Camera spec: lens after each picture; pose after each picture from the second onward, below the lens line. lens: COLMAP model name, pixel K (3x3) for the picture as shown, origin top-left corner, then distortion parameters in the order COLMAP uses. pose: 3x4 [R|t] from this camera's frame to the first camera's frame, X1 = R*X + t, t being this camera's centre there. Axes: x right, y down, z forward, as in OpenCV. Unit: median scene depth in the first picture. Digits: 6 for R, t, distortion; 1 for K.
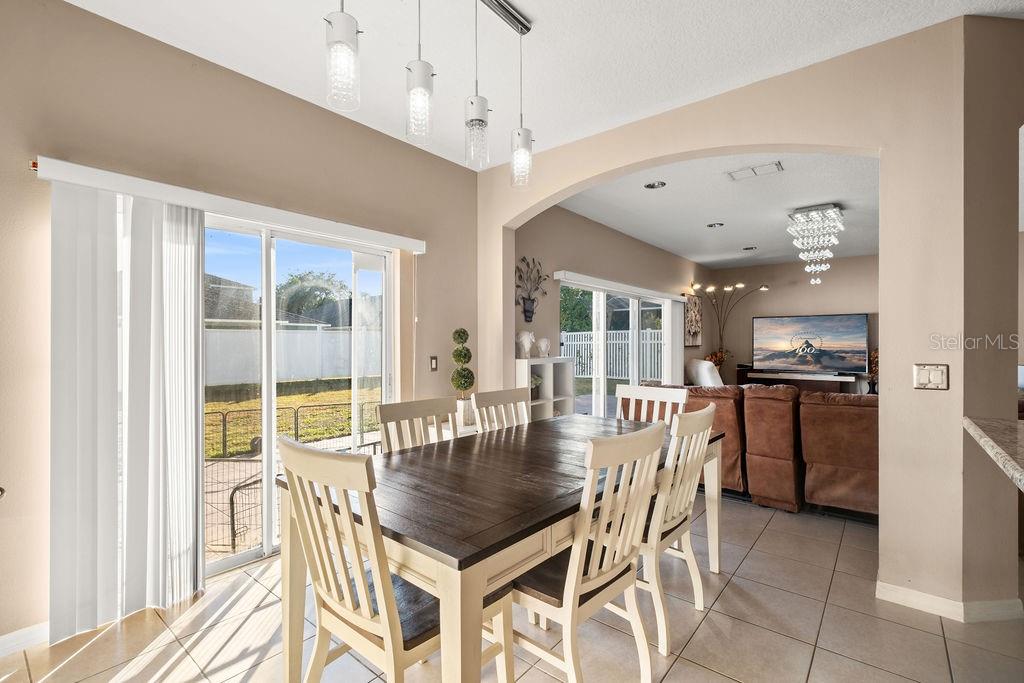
lens RADIAL K [[463.5, 0, 515.0], [0, 463.5, 346.1], [0, 0, 1]] dist [0.000815, 0.000738]
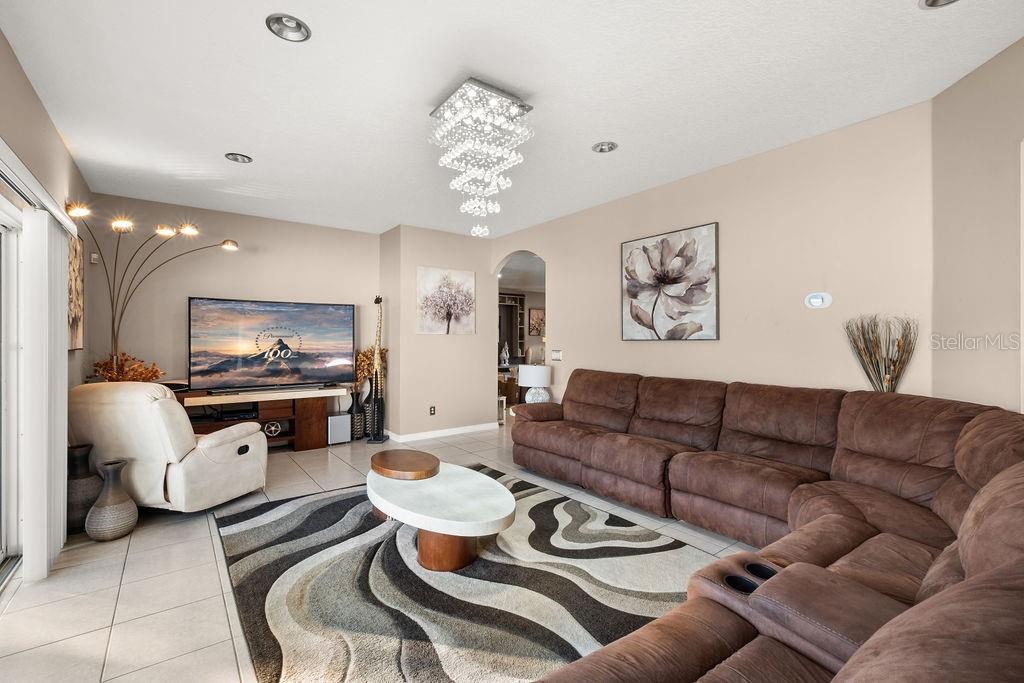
lens RADIAL K [[463.5, 0, 520.0], [0, 463.5, 346.5], [0, 0, 1]] dist [0.000815, 0.000738]
pose [[0.261724, -0.007433, 0.965114, 0.082689], [0.004169, 0.999970, 0.006571, -0.004588], [-0.965134, 0.002303, 0.261747, 0.498673]]
